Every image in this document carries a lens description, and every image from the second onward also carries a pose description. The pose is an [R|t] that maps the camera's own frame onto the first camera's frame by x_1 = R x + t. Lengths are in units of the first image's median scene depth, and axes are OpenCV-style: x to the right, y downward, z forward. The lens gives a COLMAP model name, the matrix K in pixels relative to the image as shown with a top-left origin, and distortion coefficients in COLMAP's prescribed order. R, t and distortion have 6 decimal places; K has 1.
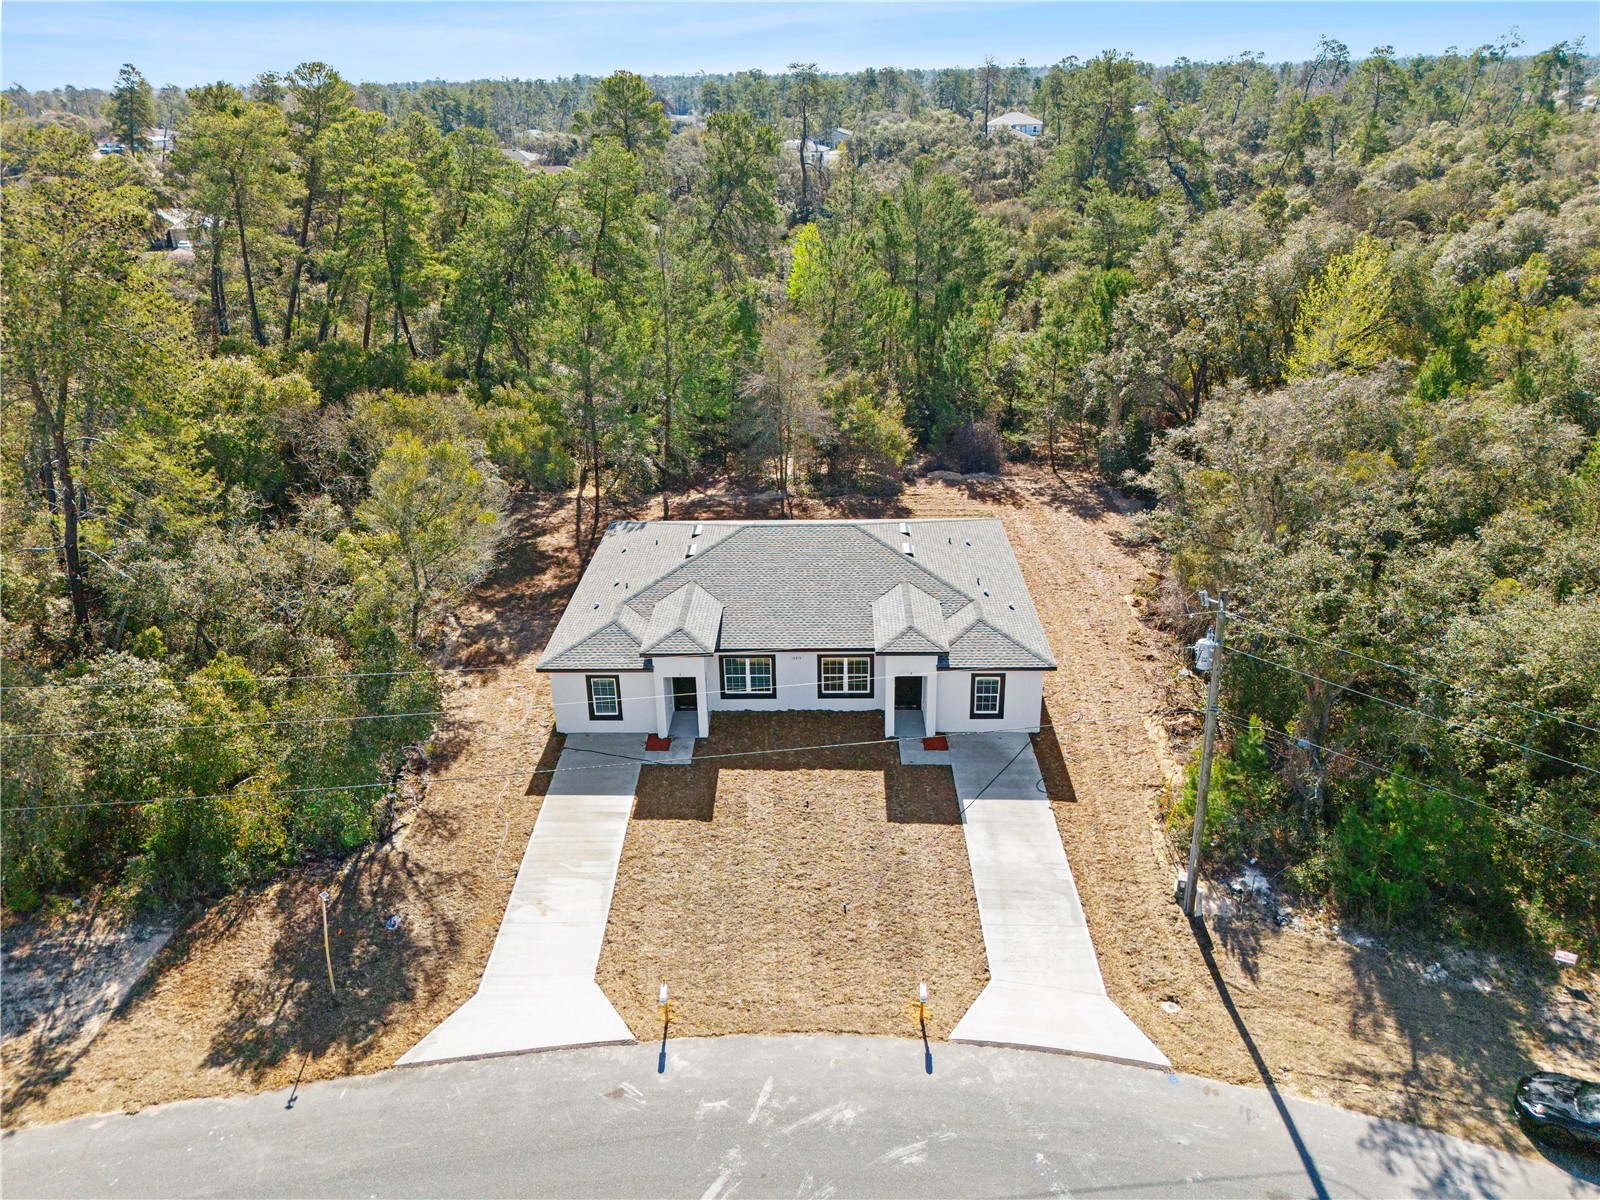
lens RADIAL K [[1158.9, 0, 769.5], [0, 1158.9, 598.5], [0, 0, 1]] dist [0.029903, -0.004250]
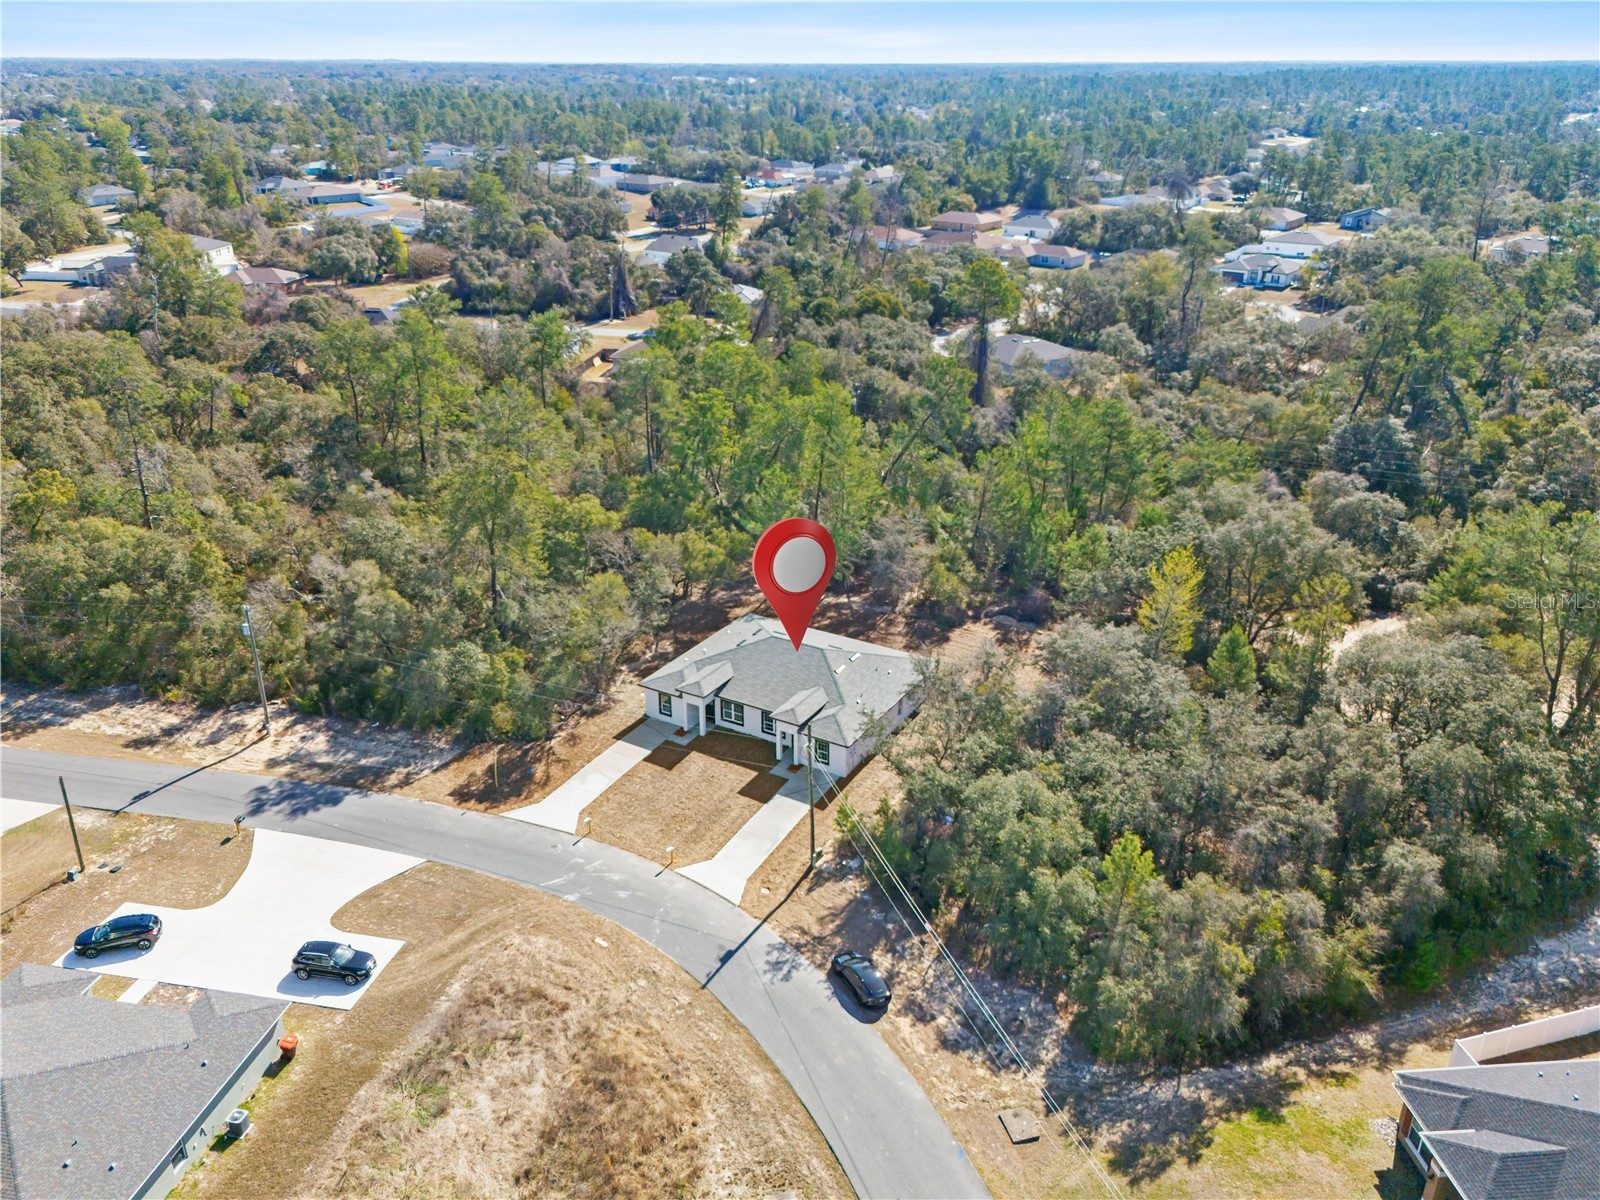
lens RADIAL K [[1158.9, 0, 769.5], [0, 1158.9, 598.5], [0, 0, 1]] dist [0.029903, -0.004250]
pose [[0.874468, 0.210703, -0.436933, 1.023179], [-0.206330, 0.976757, 0.058079, -0.300060], [0.439015, 0.039364, 0.897617, -0.926355]]
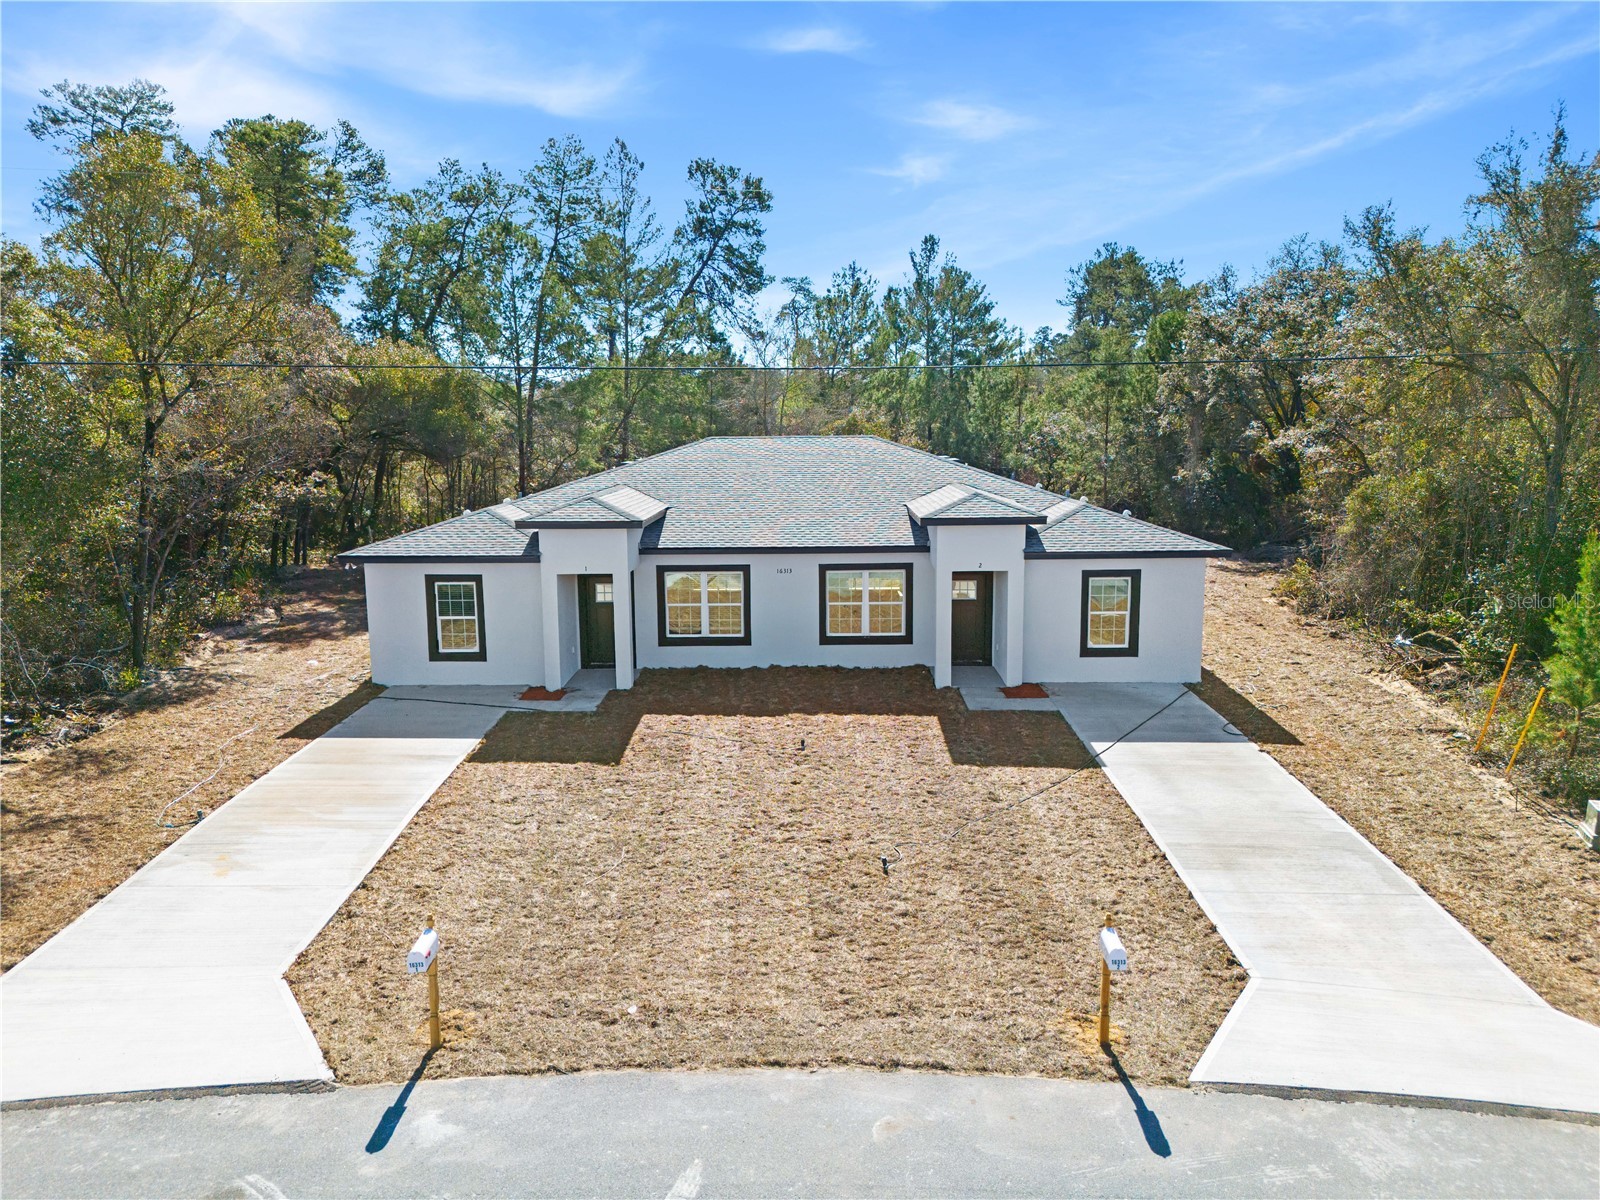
lens RADIAL K [[1177.7, 0, 780.4], [0, 1177.7, 603.1], [0, 0, 1]] dist [0.035902, -0.008236]
pose [[0.999756, 0.014294, 0.016824, 0.012617], [-0.009585, 0.967560, -0.252460, 0.256828], [-0.019887, 0.252238, 0.967461, 0.471377]]
